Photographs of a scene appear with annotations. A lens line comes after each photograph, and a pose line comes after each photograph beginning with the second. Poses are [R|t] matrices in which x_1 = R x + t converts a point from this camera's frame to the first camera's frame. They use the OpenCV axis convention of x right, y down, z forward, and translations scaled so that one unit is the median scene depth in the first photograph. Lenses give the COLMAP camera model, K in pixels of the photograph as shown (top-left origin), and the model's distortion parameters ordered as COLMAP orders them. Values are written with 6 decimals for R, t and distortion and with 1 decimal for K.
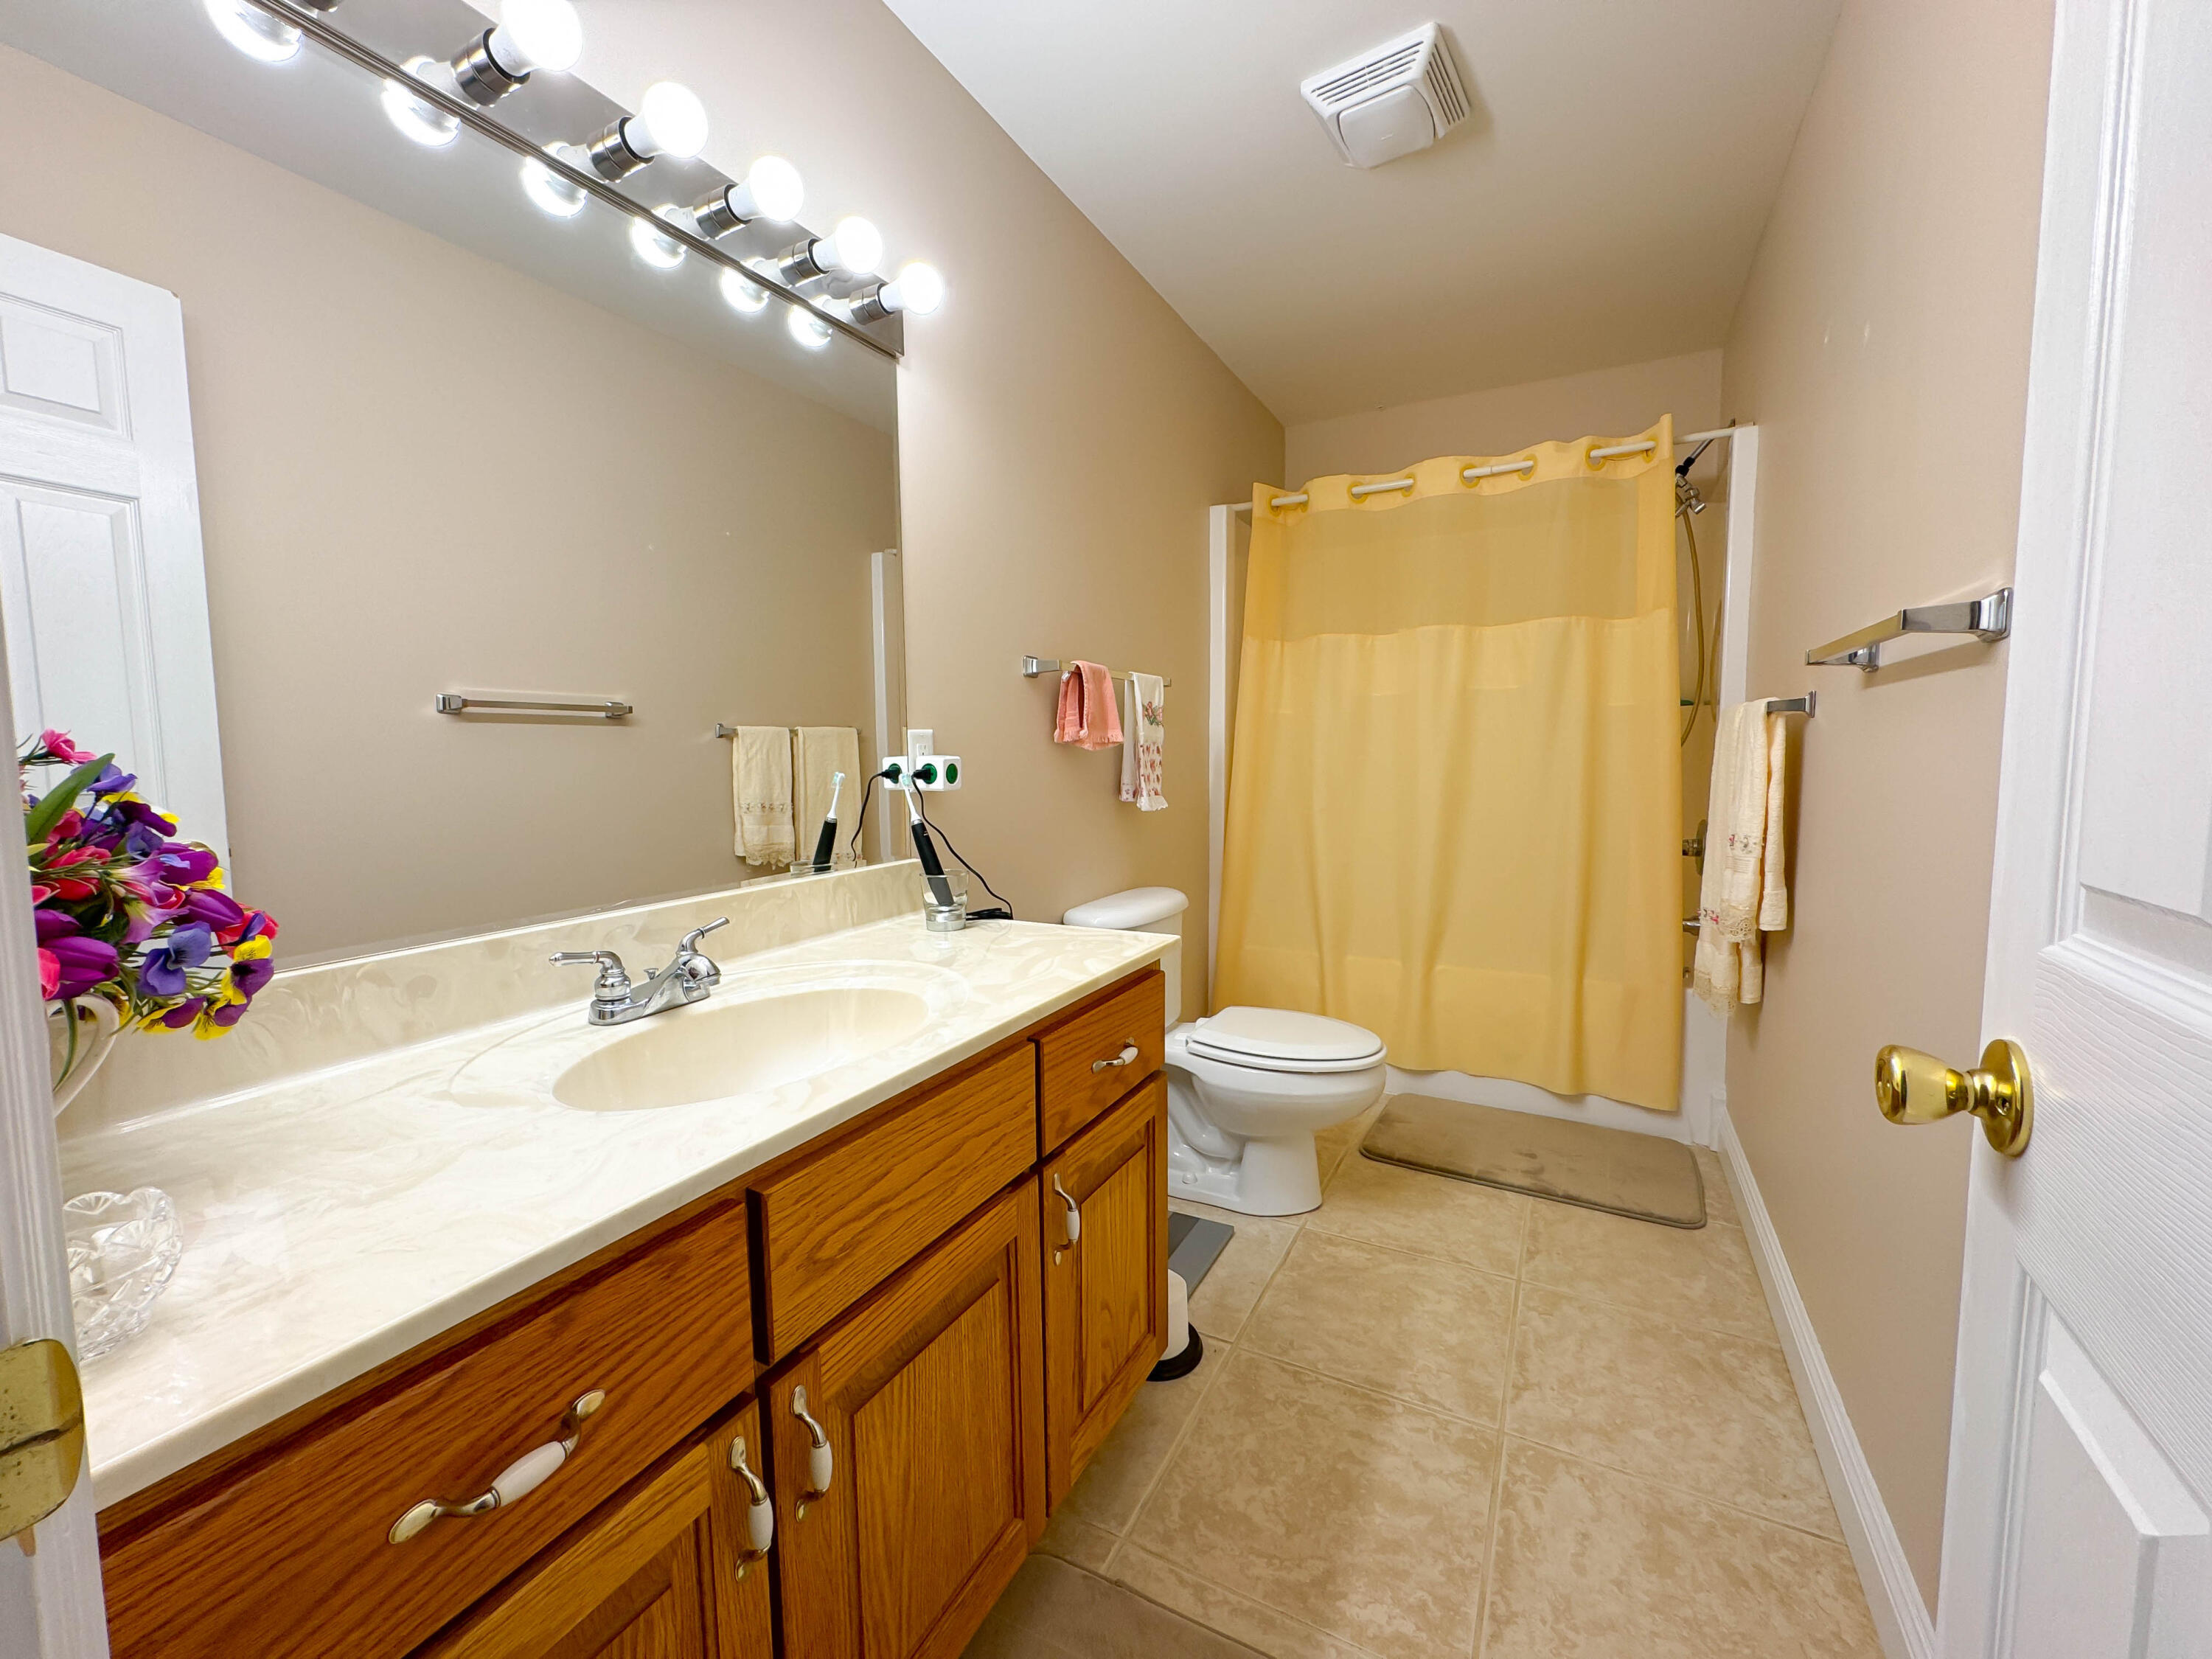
lens RADIAL K [[883.9, 0, 1102.1], [0, 883.9, 820.6], [0, 0, 1]] dist [-0.006931, 0.001016]
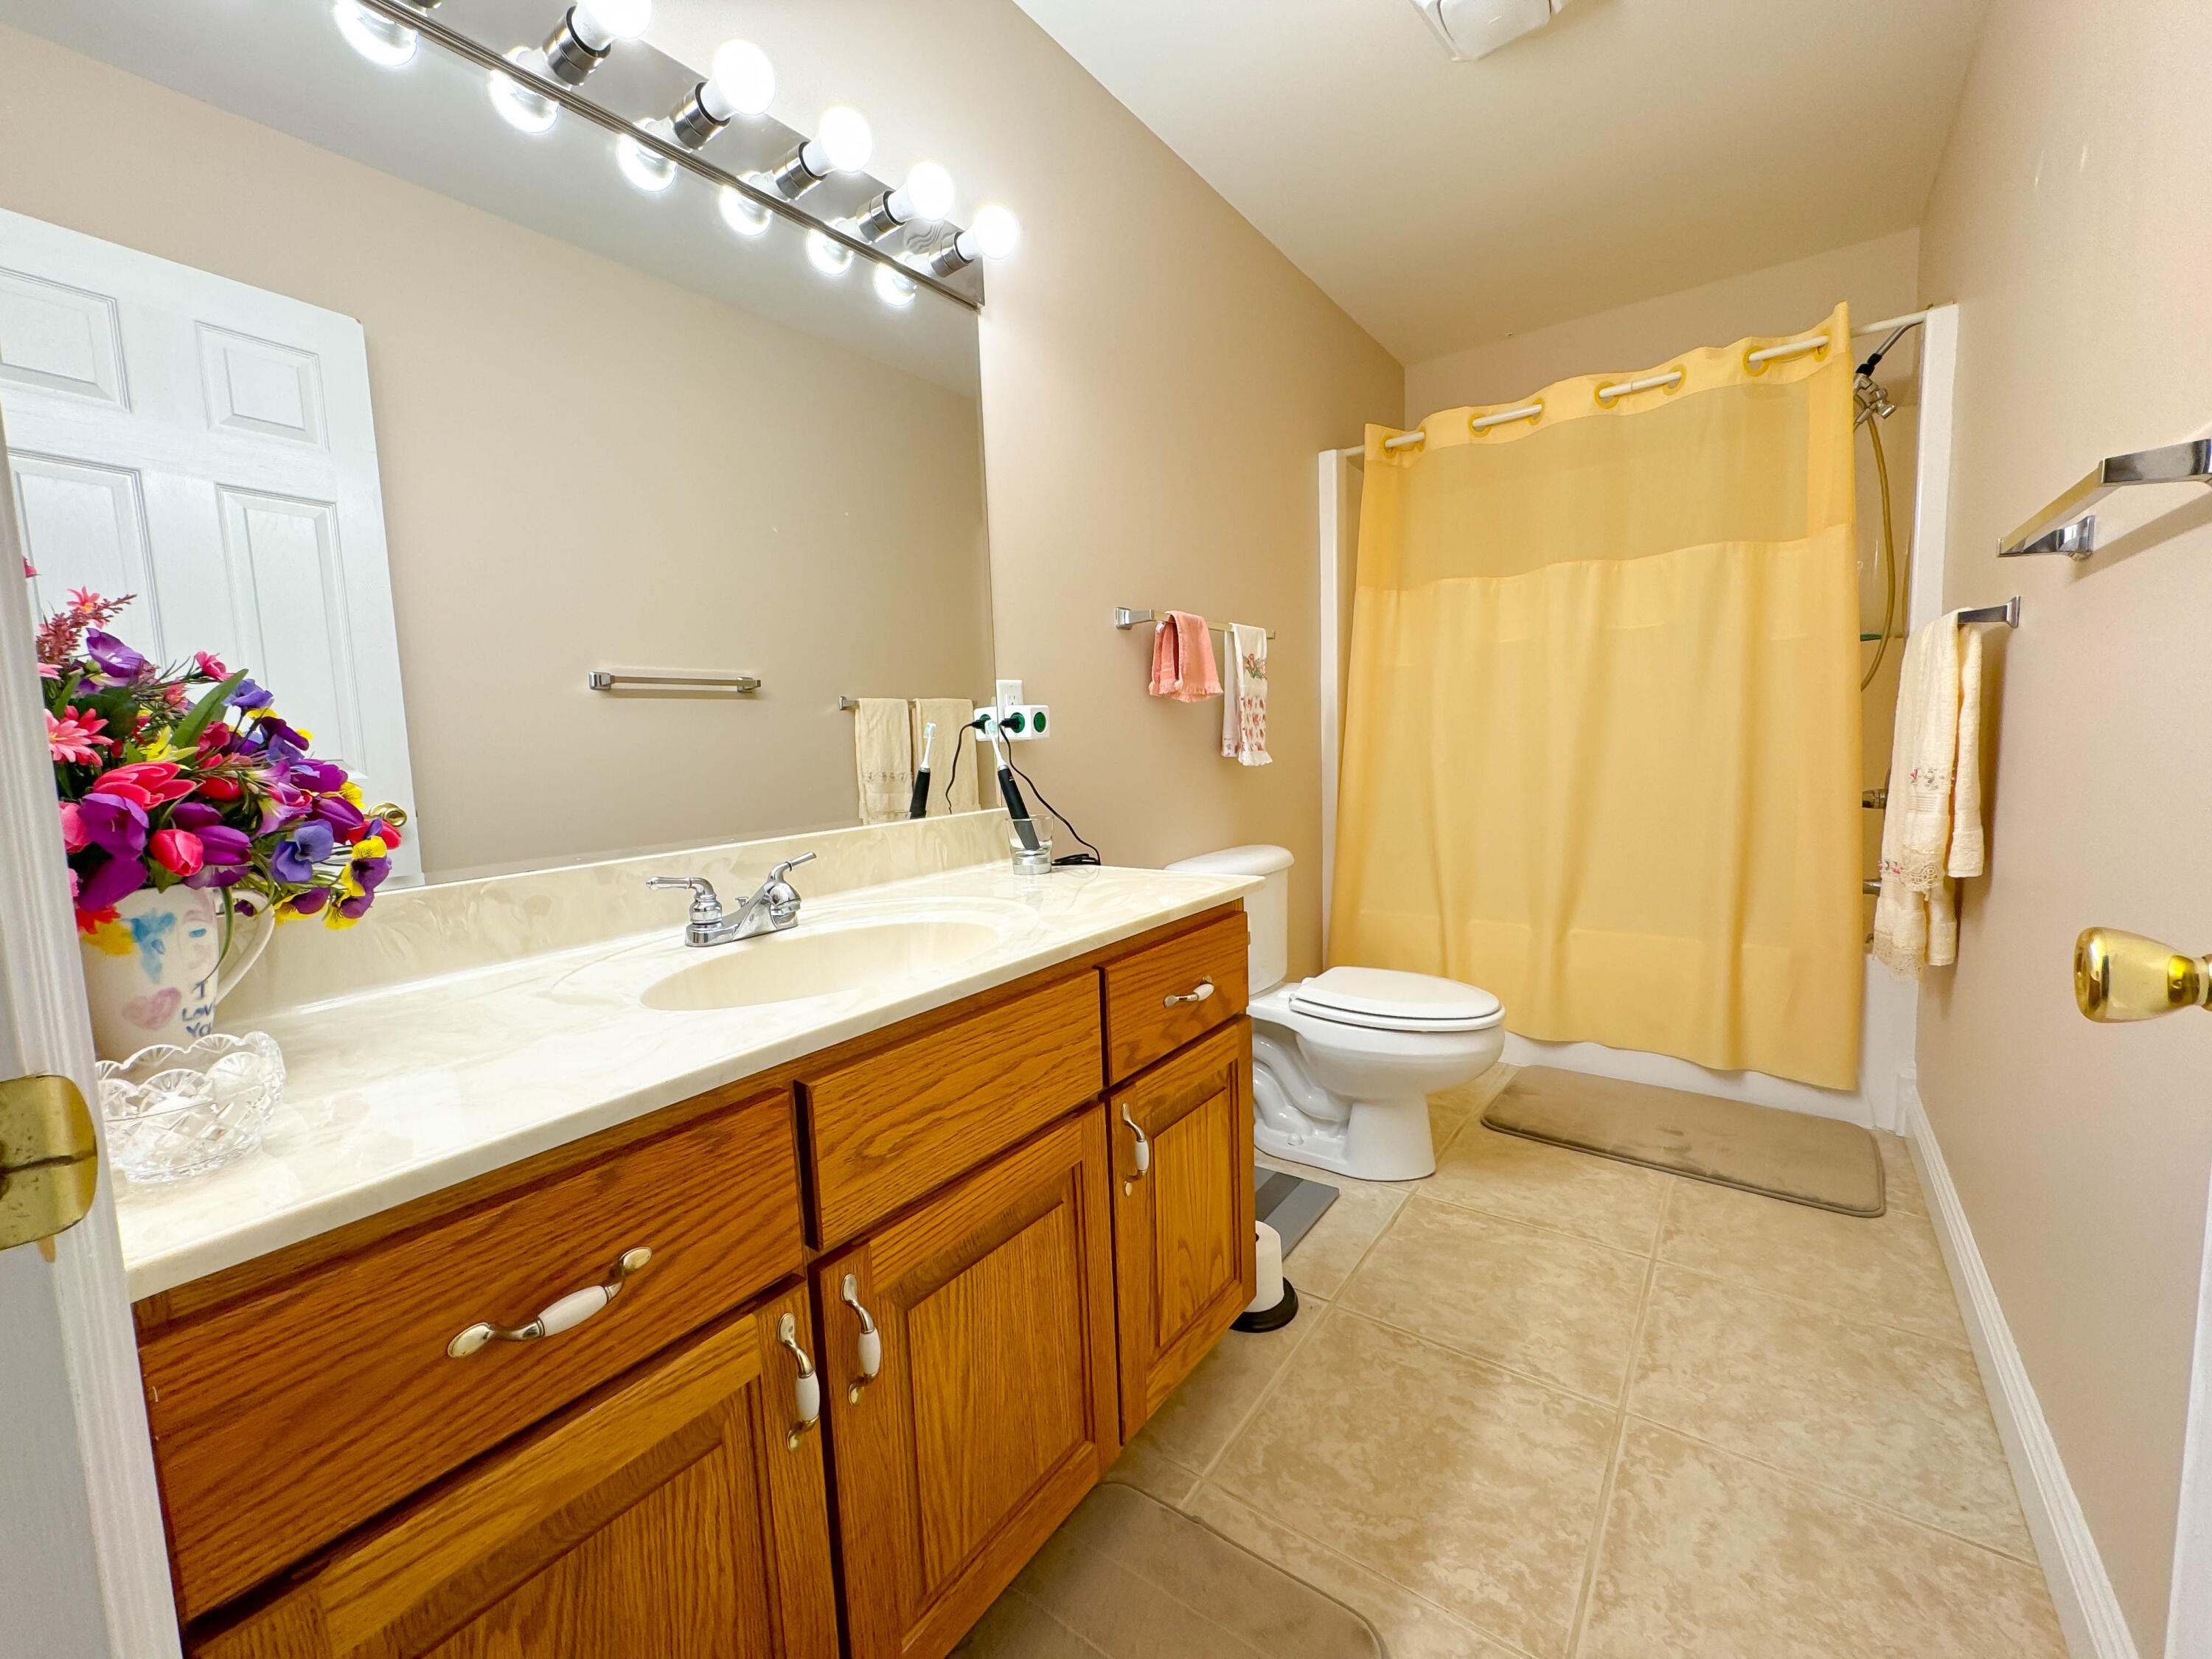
lens RADIAL K [[883.9, 0, 1101.7], [0, 883.9, 821.8], [0, 0, 1]] dist [-0.006931, 0.001016]
pose [[0.988612, -0.010639, -0.150107, 0.062300], [0.013600, 0.999732, 0.018716, 0.053607], [0.149868, -0.020544, 0.988493, 0.017939]]
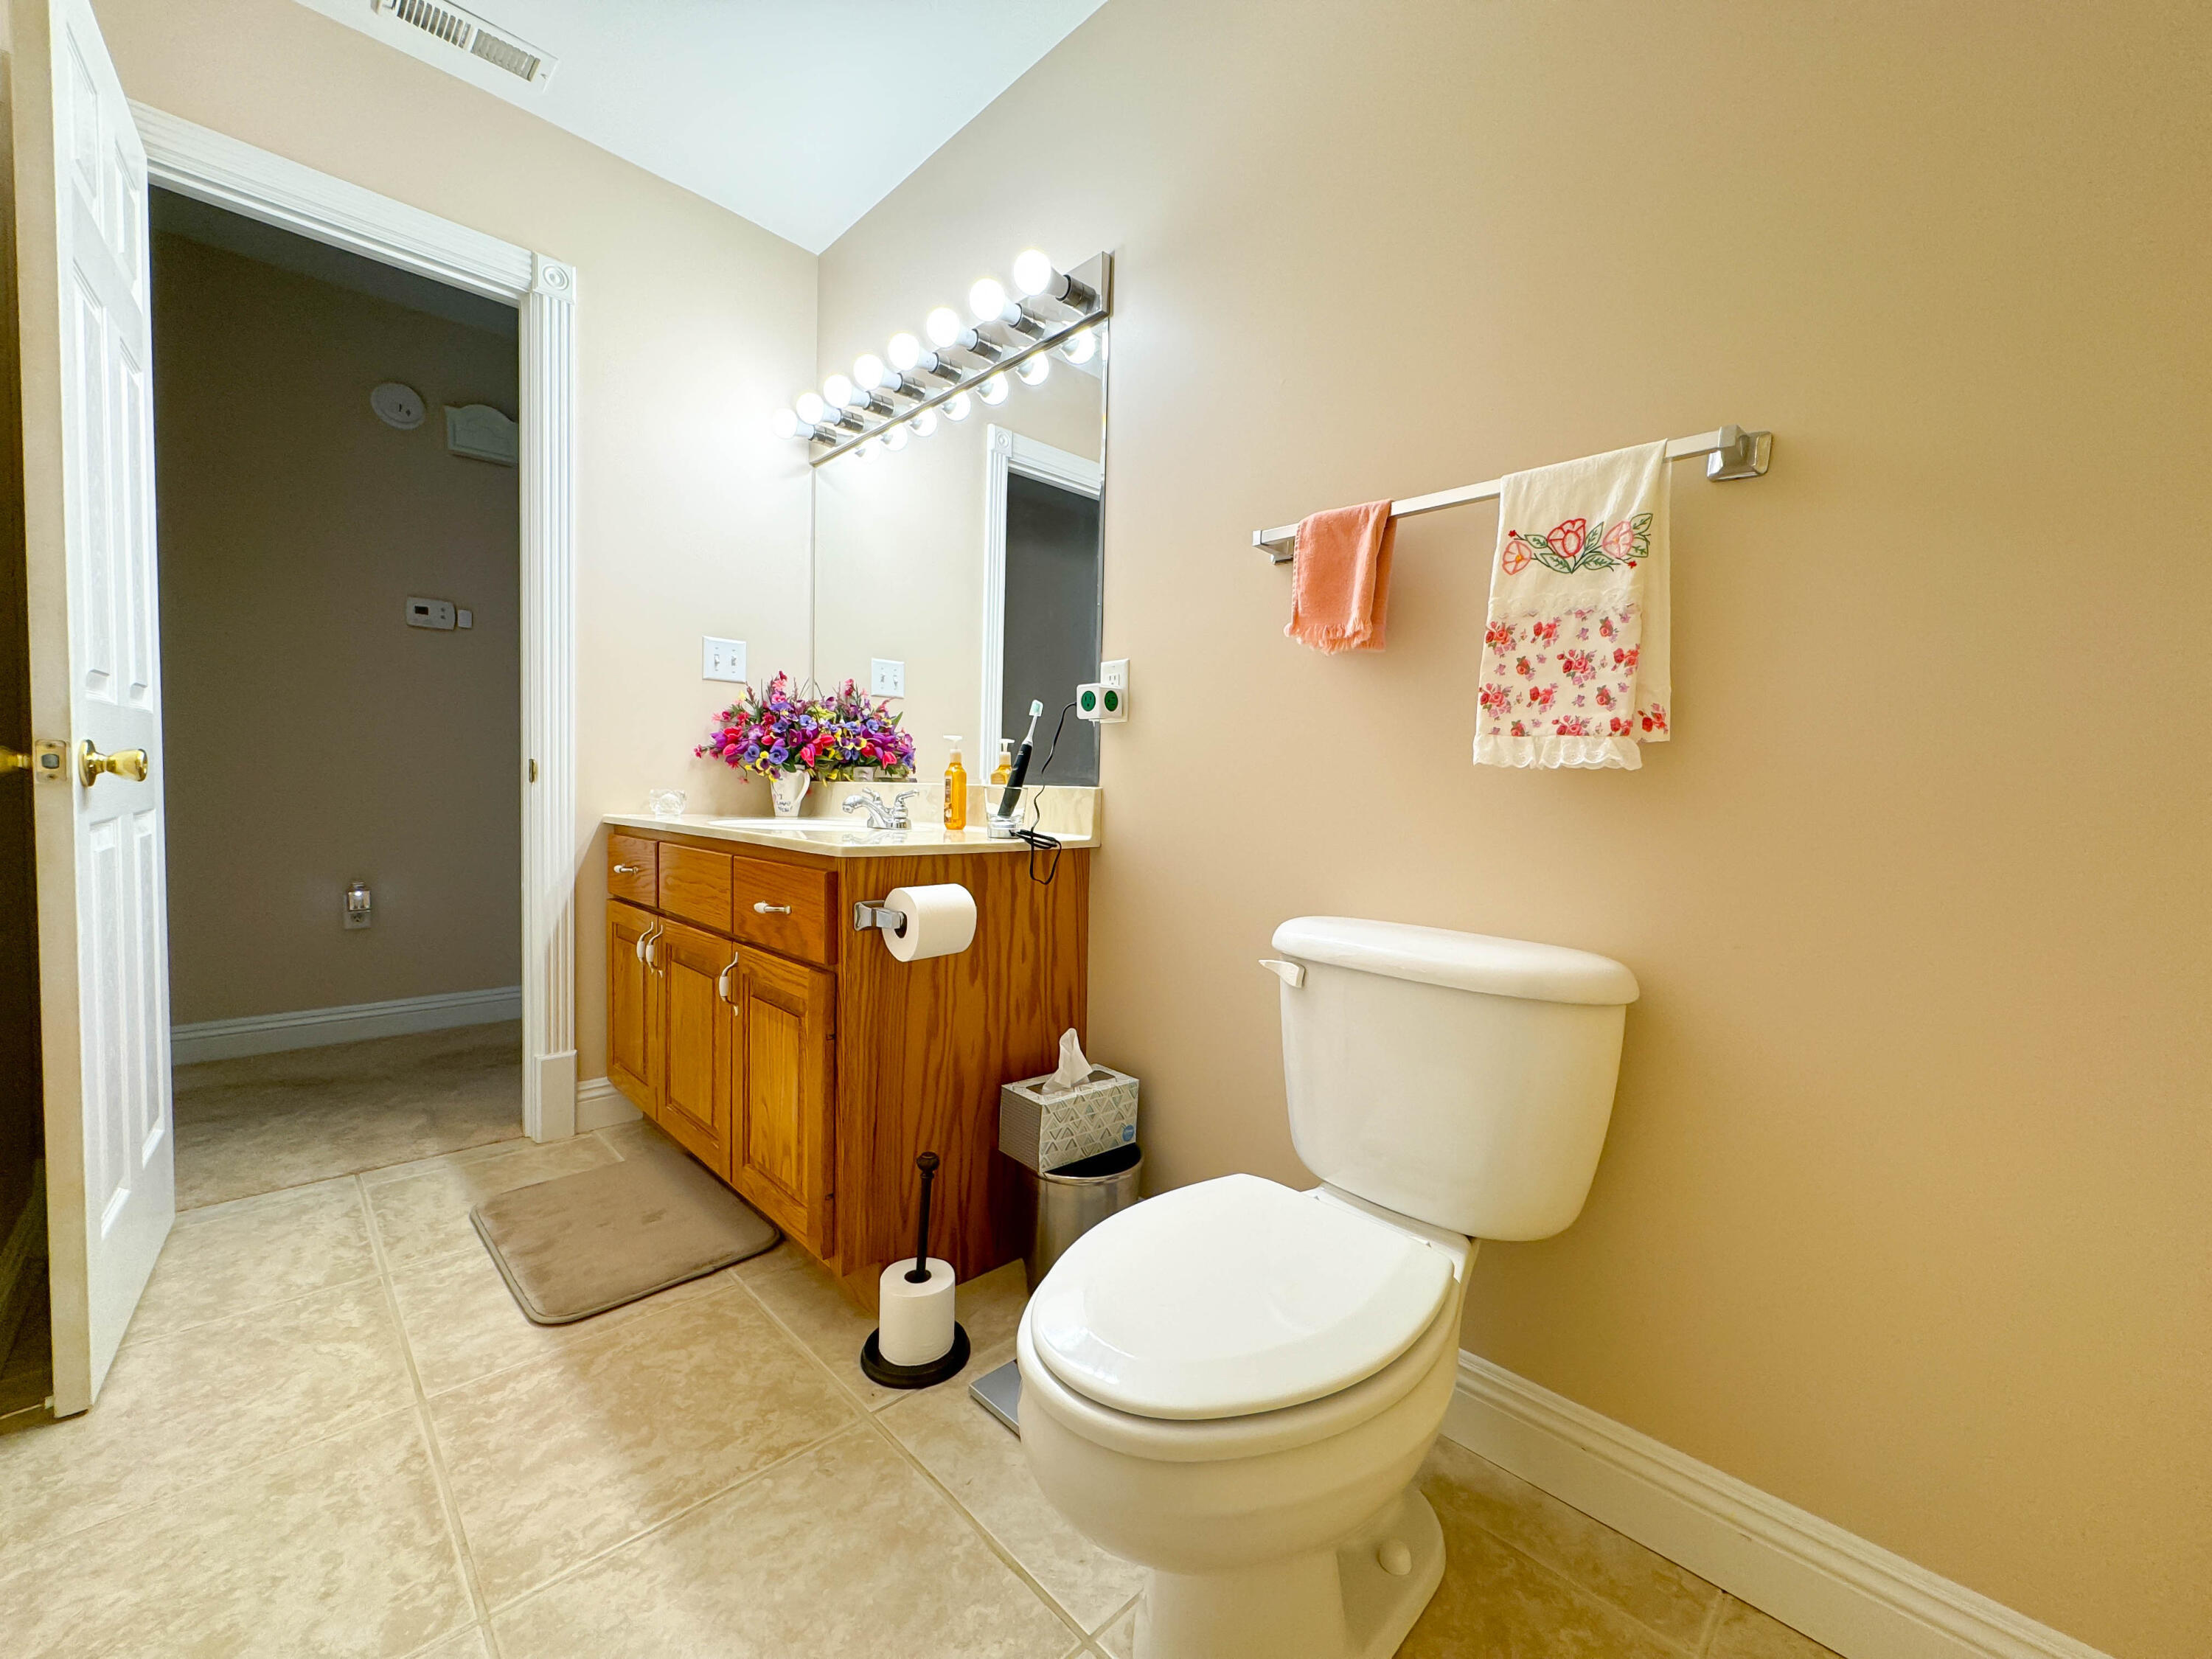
lens RADIAL K [[883.9, 0, 1099.2], [0, 883.9, 826.7], [0, 0, 1]] dist [-0.006931, 0.001016]
pose [[-0.298583, 0.050257, -0.953059, 0.964869], [-0.108132, 0.990401, 0.086103, 0.005176], [0.948238, 0.128765, -0.290283, 1.640779]]
